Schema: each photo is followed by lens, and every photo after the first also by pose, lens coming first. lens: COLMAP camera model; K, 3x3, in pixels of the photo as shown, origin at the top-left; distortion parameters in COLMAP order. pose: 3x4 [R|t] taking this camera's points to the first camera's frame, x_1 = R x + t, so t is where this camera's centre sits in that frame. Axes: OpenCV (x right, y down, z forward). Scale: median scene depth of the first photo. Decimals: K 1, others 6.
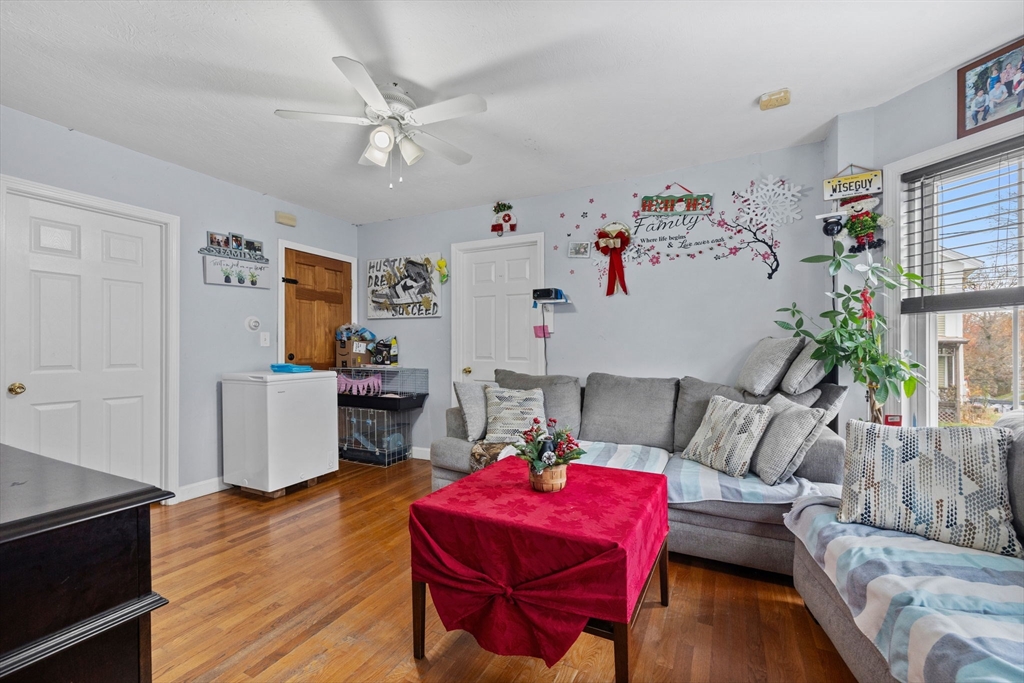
lens RADIAL K [[433.2, 0, 512.0], [0, 433.2, 341.5], [0, 0, 1]] dist [0.002059, 0.000135]
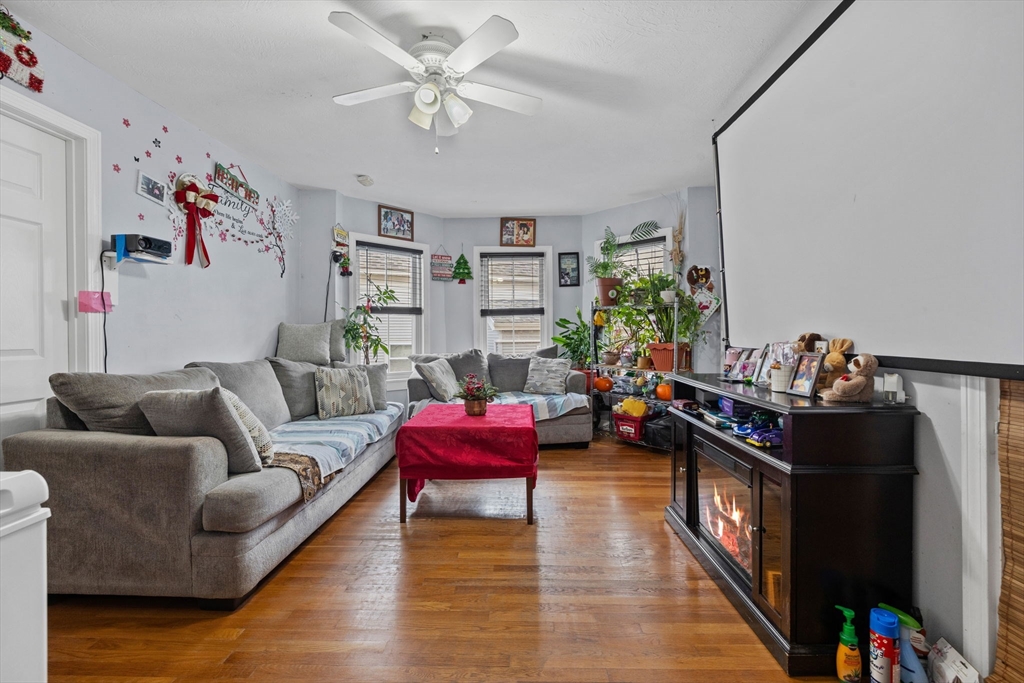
lens RADIAL K [[433.2, 0, 512.0], [0, 433.2, 341.5], [0, 0, 1]] dist [0.002059, 0.000135]
pose [[-0.428977, -0.016521, 0.903164, -0.800760], [-0.011022, 0.999854, 0.013055, 0.020882], [-0.903248, -0.004355, -0.429096, 0.847426]]
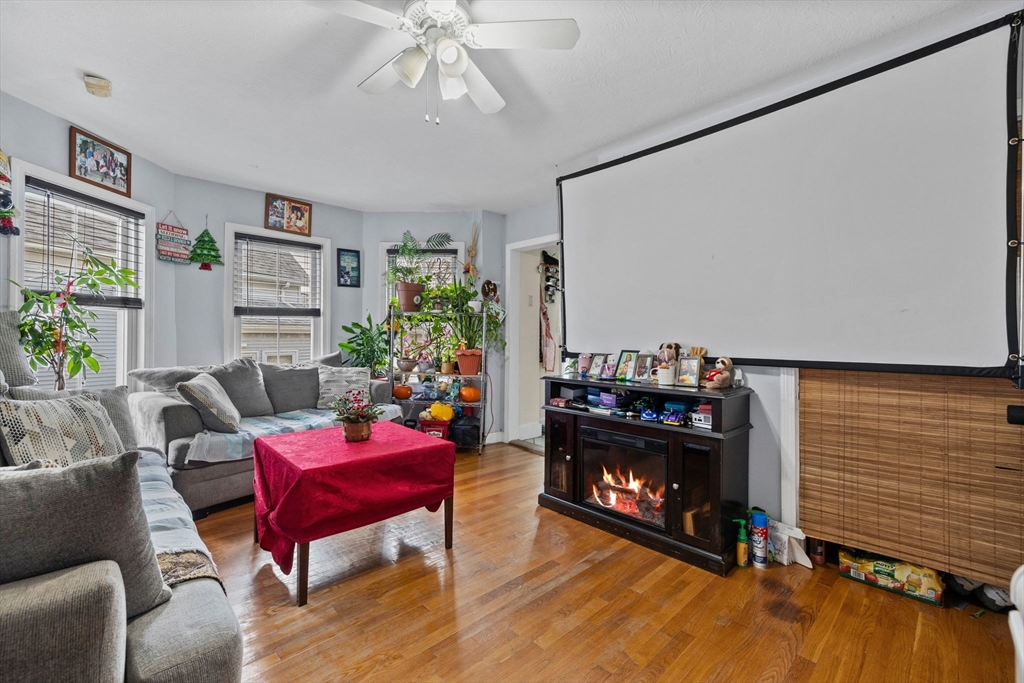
lens RADIAL K [[426.8, 0, 512.0], [0, 426.8, 341.5], [0, 0, 1]] dist [-0.000210, -0.000134]
pose [[-0.935388, -0.010847, 0.353456, -0.457723], [-0.013946, 0.999883, -0.006222, 0.019746], [-0.353347, -0.010749, -0.935431, 1.111590]]
